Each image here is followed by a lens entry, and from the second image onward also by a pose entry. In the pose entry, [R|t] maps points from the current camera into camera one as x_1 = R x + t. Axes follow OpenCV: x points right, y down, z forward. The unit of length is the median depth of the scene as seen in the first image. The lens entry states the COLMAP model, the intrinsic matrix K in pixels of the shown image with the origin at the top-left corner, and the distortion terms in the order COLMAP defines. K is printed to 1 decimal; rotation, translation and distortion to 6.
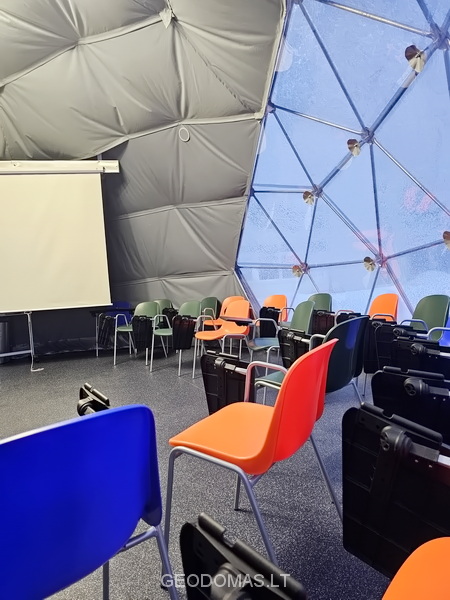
lens RADIAL K [[405.5, 0, 221.9], [0, 405.5, 300.4], [0, 0, 1]] dist [0.064203, -0.032446]
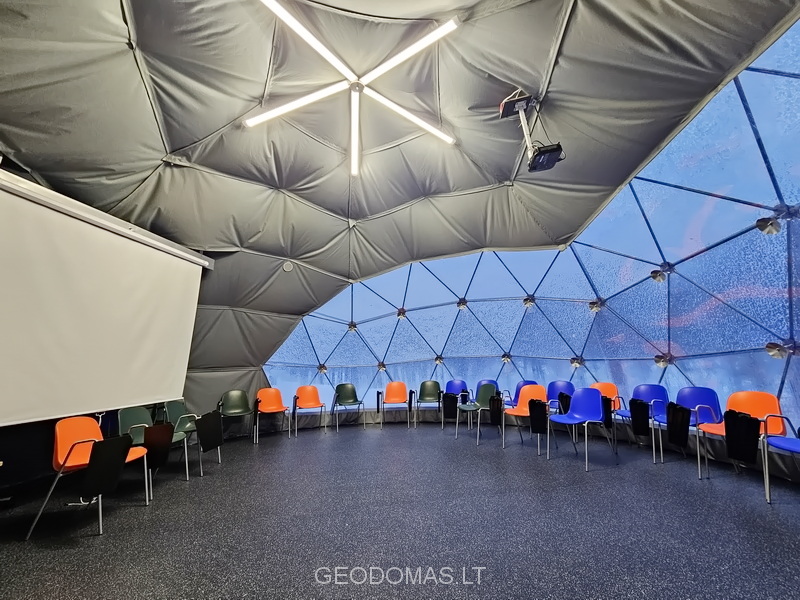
lens RADIAL K [[330.2, 0, 401.4], [0, 330.2, 300.7], [0, 0, 1]] dist [-0.000966, -0.000101]
pose [[0.302719, 0.229979, 0.924917, -0.898844], [0.052744, 0.964921, -0.257188, 0.015183], [-0.951619, 0.126639, 0.279970, 0.299340]]
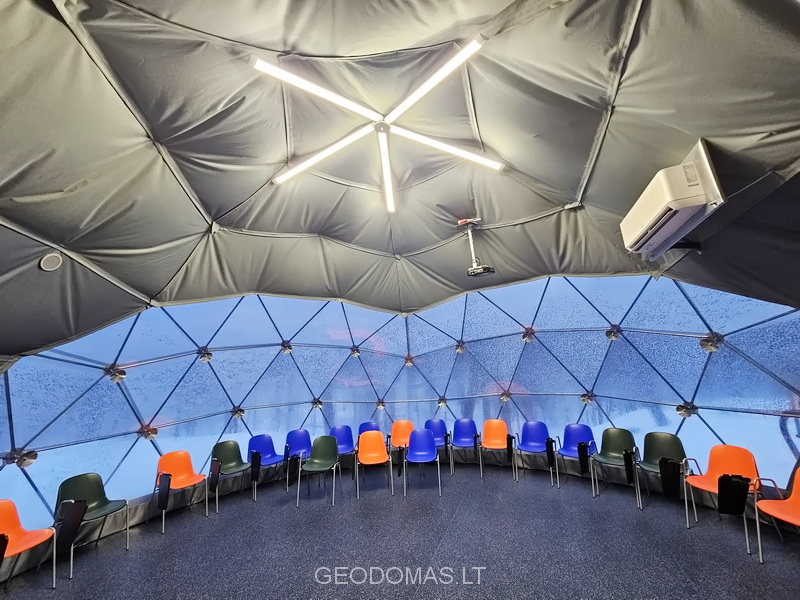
lens RADIAL K [[330.2, 0, 405.3], [0, 330.2, 300.5], [0, 0, 1]] dist [-0.000966, -0.000101]
pose [[-0.668399, 0.234981, 0.705710, -0.789310], [0.124742, 0.970762, -0.205089, -0.138504], [-0.733268, -0.049049, -0.678168, 0.847901]]
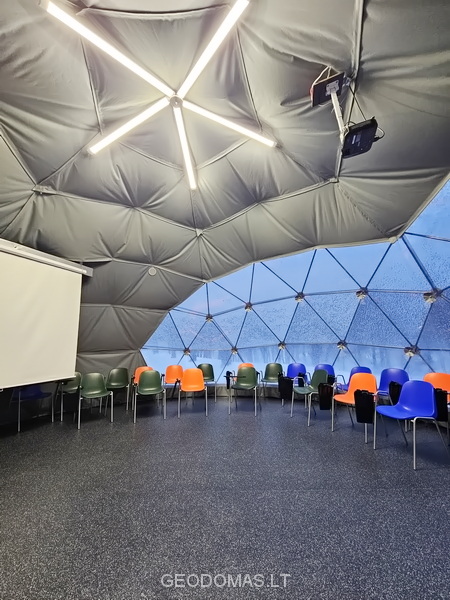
lens RADIAL K [[247.6, 0, 225.8], [0, 247.6, 304.3], [0, 0, 1]] dist [-0.000966, -0.000101]
pose [[0.476700, 0.185912, 0.859182, -0.747785], [0.030600, 0.973279, -0.227578, -0.017611], [-0.878533, 0.134778, 0.458273, 0.235369]]
